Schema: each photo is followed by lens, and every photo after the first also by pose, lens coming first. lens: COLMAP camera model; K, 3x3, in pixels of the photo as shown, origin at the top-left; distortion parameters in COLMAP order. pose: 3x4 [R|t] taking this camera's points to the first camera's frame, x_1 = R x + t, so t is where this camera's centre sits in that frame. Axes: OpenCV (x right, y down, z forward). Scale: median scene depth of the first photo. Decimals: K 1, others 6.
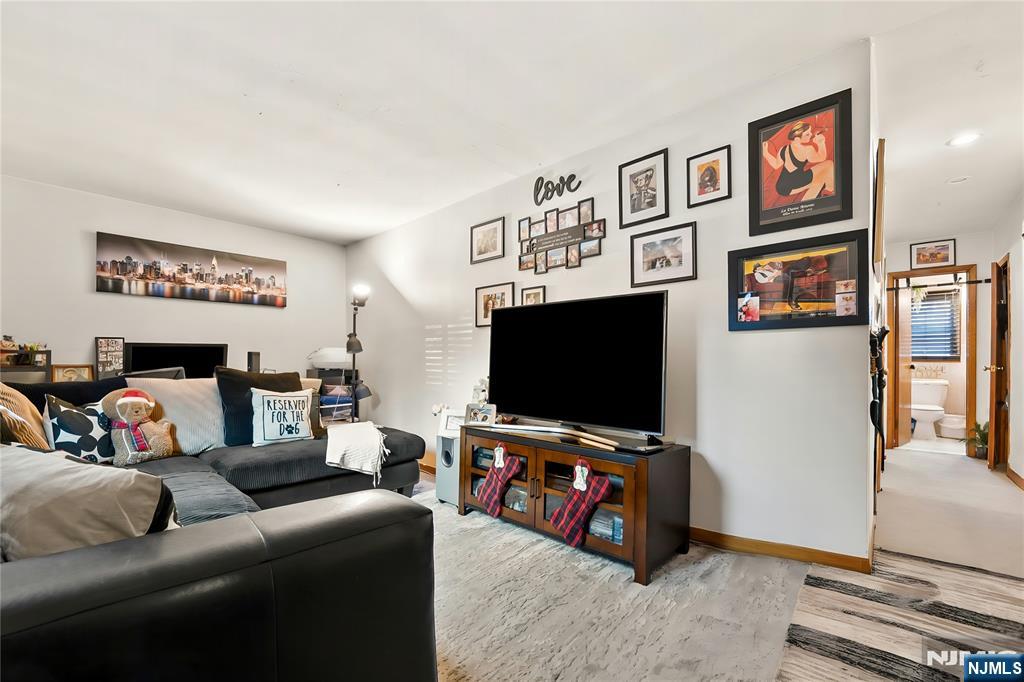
lens RADIAL K [[436.9, 0, 512.6], [0, 436.9, 352.9], [0, 0, 1]] dist [-0.001057, -0.000017]
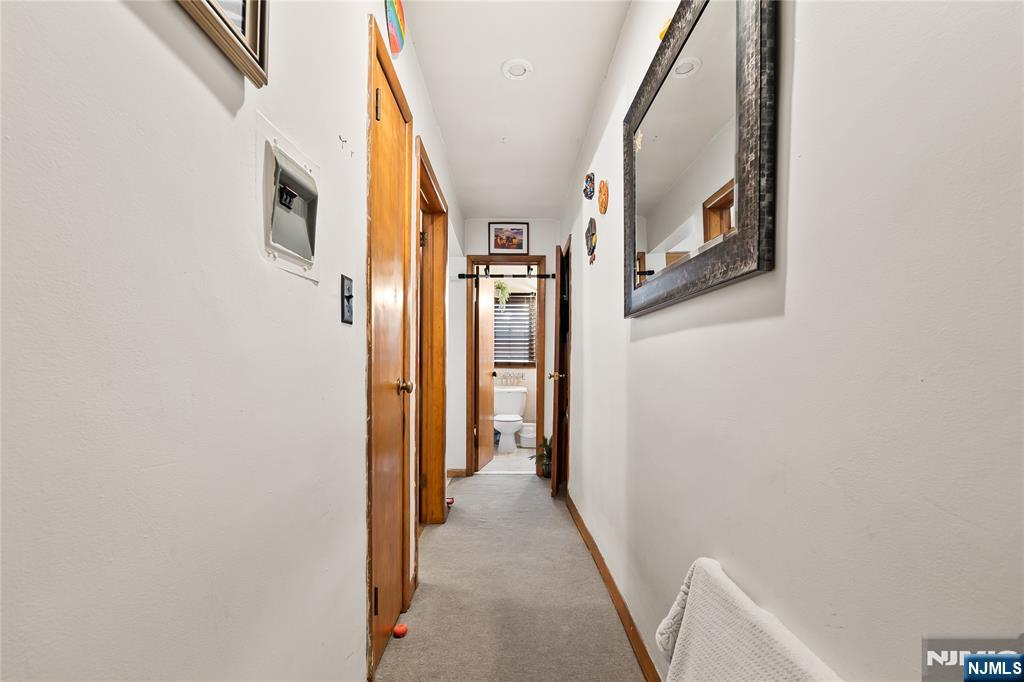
lens RADIAL K [[436.9, 0, 512.6], [0, 436.9, 352.9], [0, 0, 1]] dist [-0.001057, -0.000017]
pose [[0.749507, 0.022702, 0.661607, 0.414189], [-0.011741, 0.999710, -0.021002, 0.008979], [-0.661892, 0.007973, 0.749557, 0.366667]]
